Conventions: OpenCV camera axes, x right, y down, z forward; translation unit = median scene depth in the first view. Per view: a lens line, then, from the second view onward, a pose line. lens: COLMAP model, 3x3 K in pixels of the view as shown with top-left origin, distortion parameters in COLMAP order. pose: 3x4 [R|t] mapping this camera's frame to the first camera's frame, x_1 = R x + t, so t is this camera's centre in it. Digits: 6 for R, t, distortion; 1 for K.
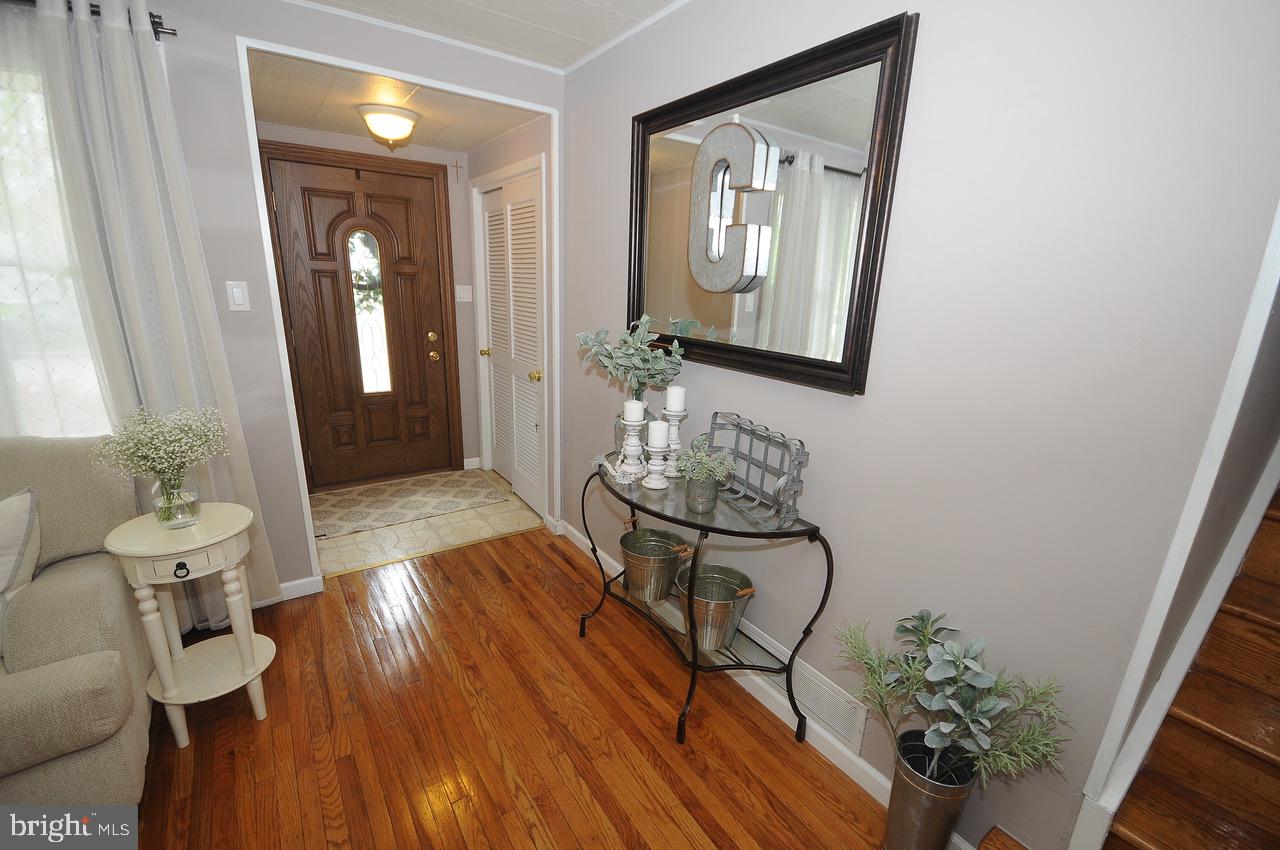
lens RADIAL K [[568.3, 0, 628.5], [0, 568.3, 431.5], [0, 0, 1]] dist [0.003586, -0.006723]
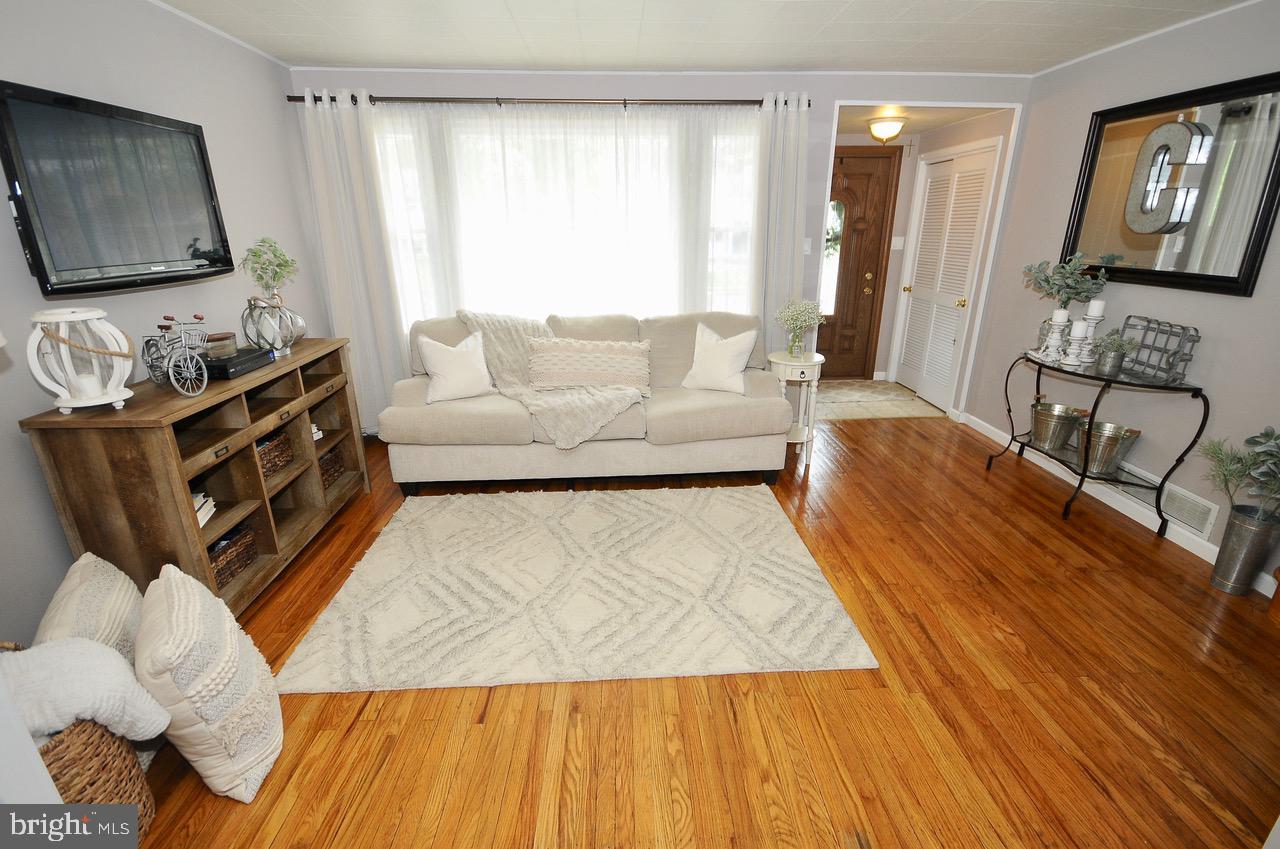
lens RADIAL K [[568.3, 0, 635.6], [0, 568.3, 433.8], [0, 0, 1]] dist [0.003586, -0.006723]
pose [[0.846928, 0.138943, -0.513233, -0.124243], [-0.098350, 0.989534, 0.105592, 0.219449], [0.522533, -0.038953, 0.851729, -0.871778]]
